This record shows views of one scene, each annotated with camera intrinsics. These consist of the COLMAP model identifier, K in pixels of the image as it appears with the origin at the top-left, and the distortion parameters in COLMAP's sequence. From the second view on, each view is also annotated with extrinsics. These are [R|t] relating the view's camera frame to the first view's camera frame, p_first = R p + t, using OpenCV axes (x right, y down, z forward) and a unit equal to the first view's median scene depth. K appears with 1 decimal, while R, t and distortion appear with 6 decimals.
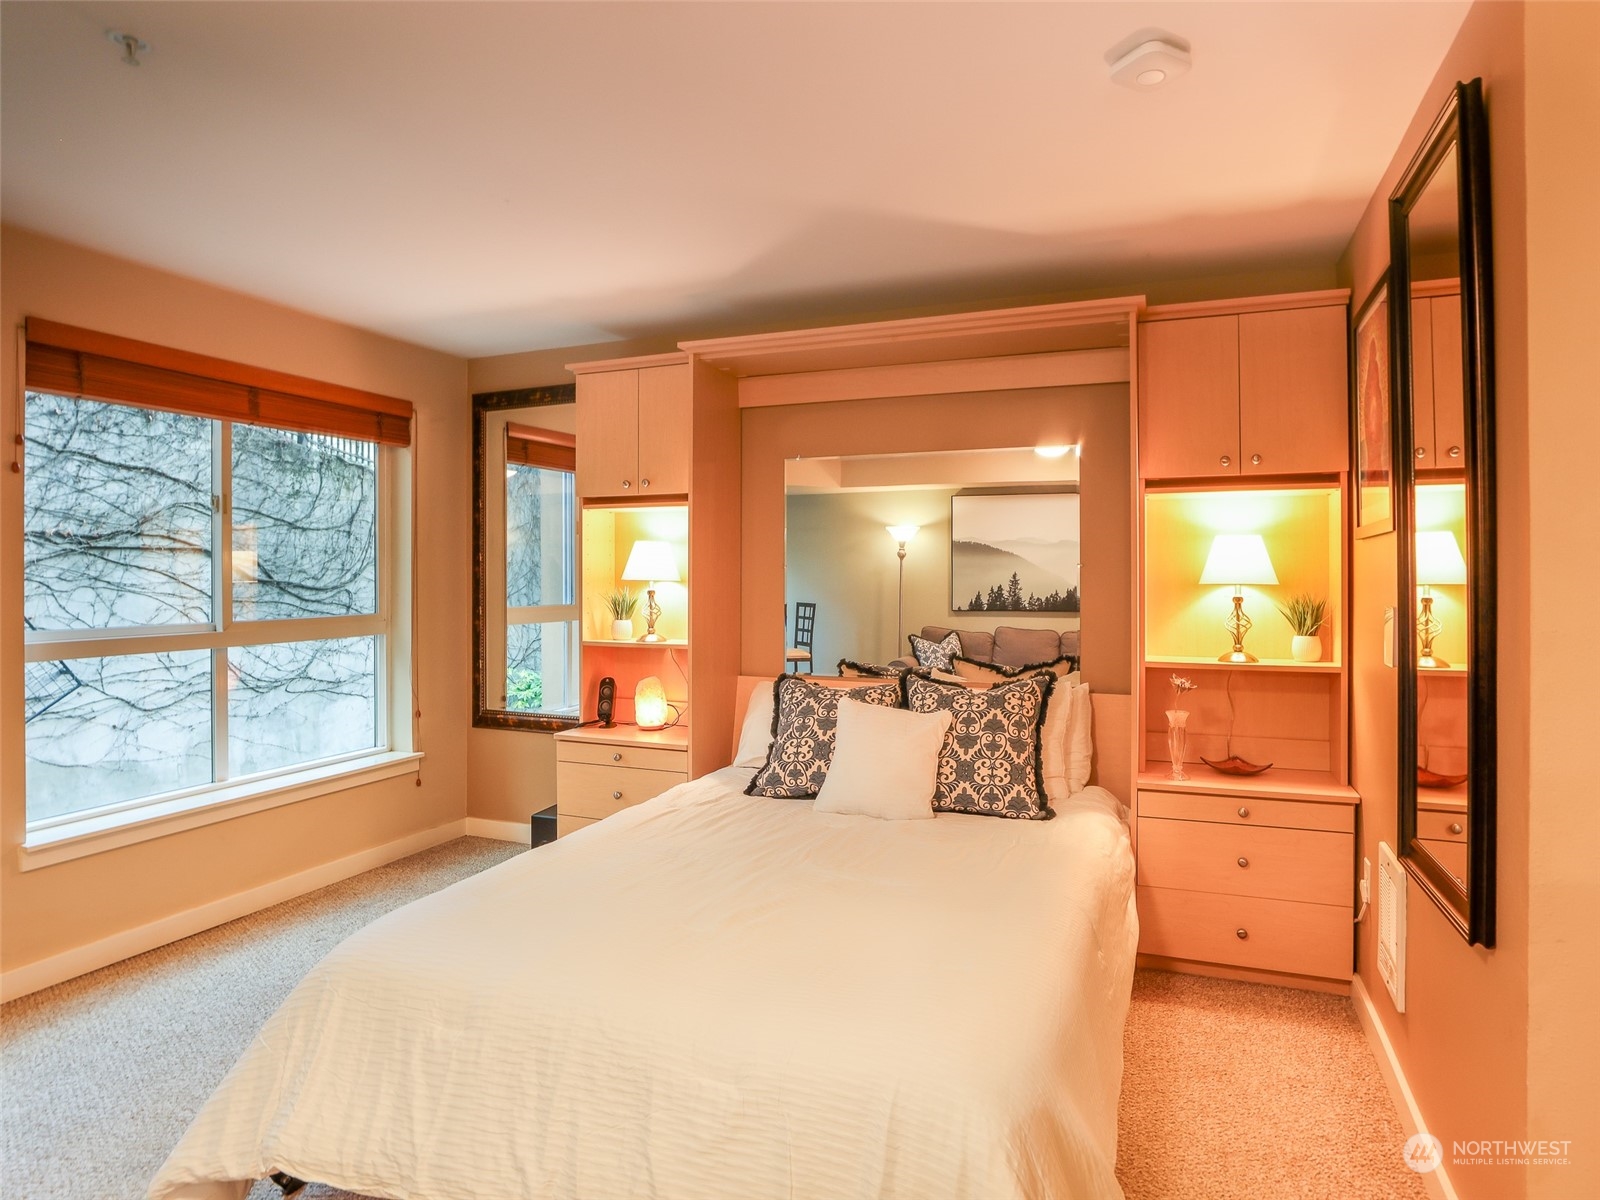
lens RADIAL K [[886.9, 0, 844.9], [0, 886.9, 567.3], [0, 0, 1]] dist [-0.033403, 0.011412]
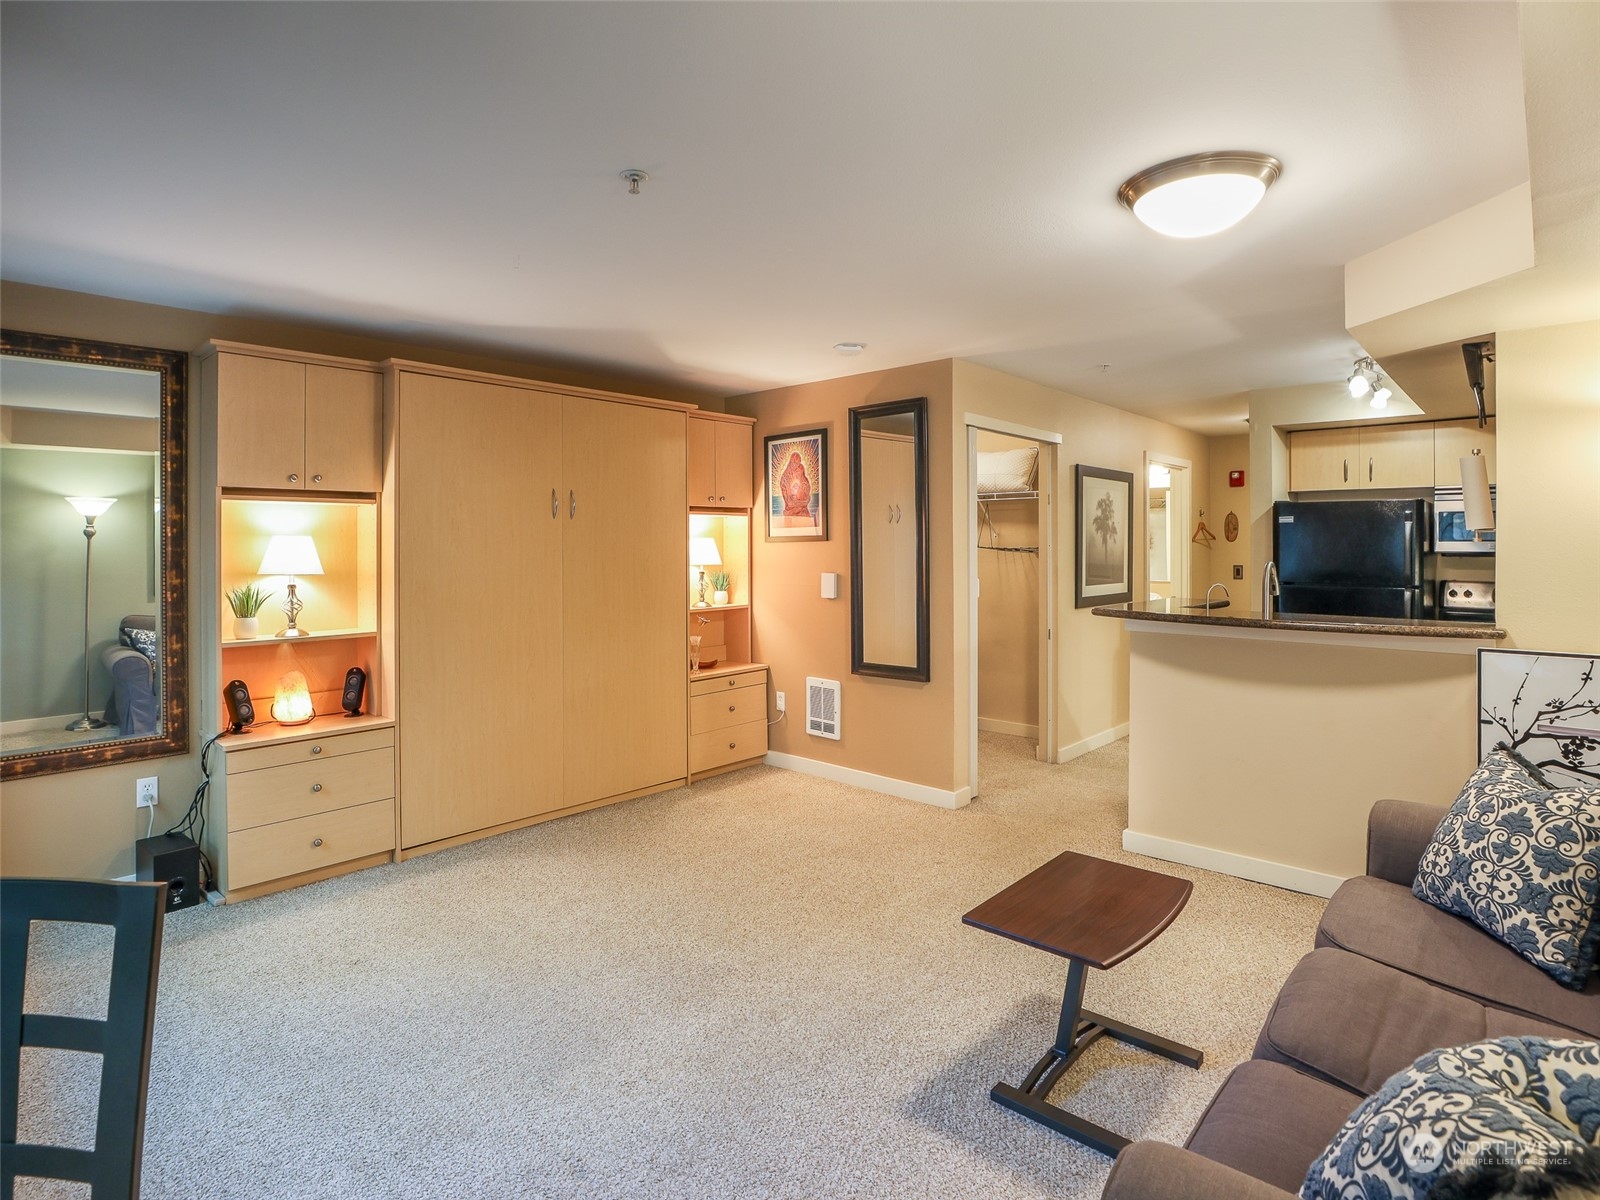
lens RADIAL K [[834.6, 0, 798.2], [0, 834.6, 537.7], [0, 0, 1]] dist [-0.036790, 0.001518]
pose [[0.372905, 0.006846, 0.927844, -0.849678], [0.001206, 0.999968, -0.007863, -0.017945], [-0.927869, 0.004051, 0.372885, 0.129856]]
